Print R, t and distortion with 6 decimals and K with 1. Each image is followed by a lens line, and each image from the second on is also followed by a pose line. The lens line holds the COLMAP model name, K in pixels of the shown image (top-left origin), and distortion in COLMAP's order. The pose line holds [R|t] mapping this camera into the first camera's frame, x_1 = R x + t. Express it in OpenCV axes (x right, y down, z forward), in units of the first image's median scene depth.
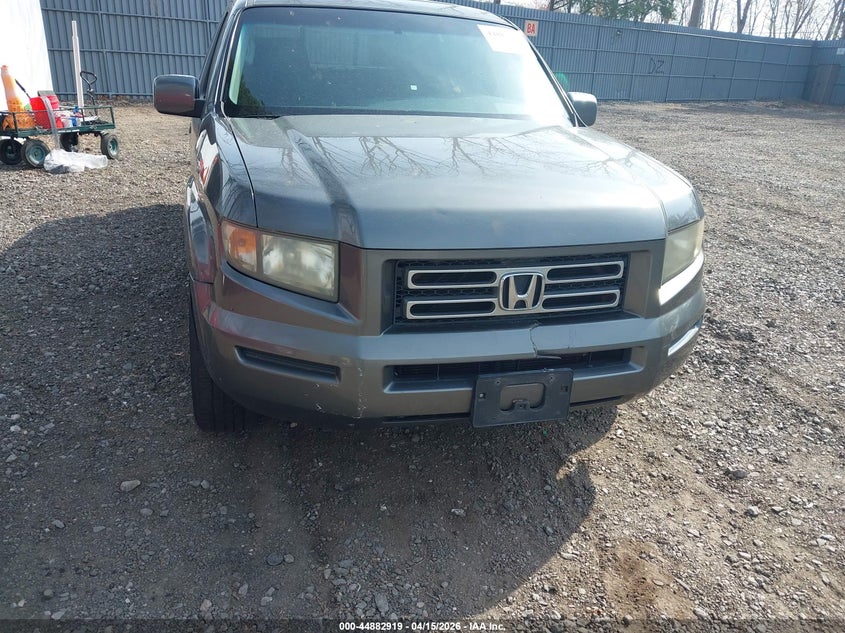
lens RADIAL K [[663.4, 0, 422.9], [0, 663.4, 321.9], [0, 0, 1]] dist [0.023935, -0.015780]
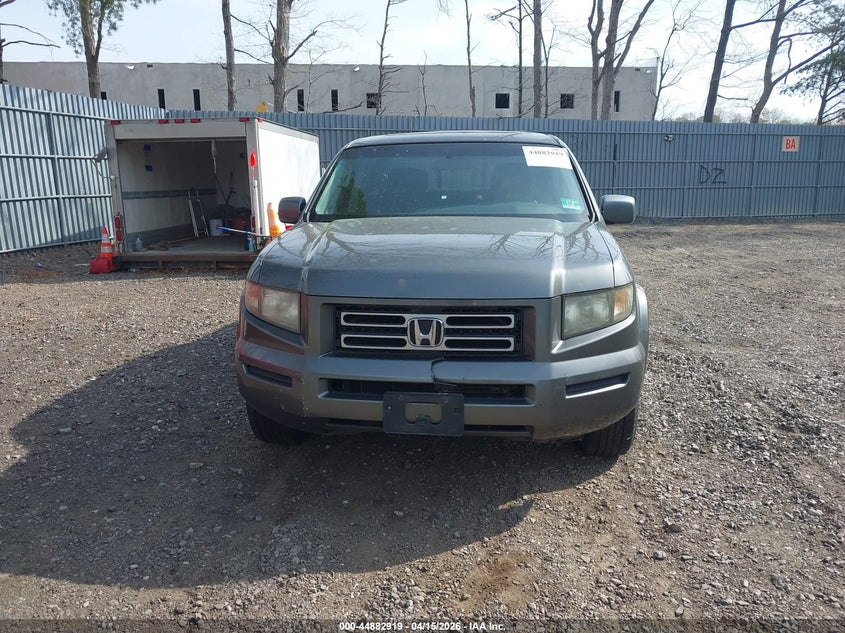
lens RADIAL K [[663.4, 0, 423.3], [0, 663.4, 314.5], [0, 0, 1]] dist [0.023935, -0.015780]
pose [[0.923914, 0.020259, -0.382064, 0.644084], [-0.092131, 0.980993, -0.170775, 0.144839], [0.371342, 0.192981, 0.908220, -0.217457]]
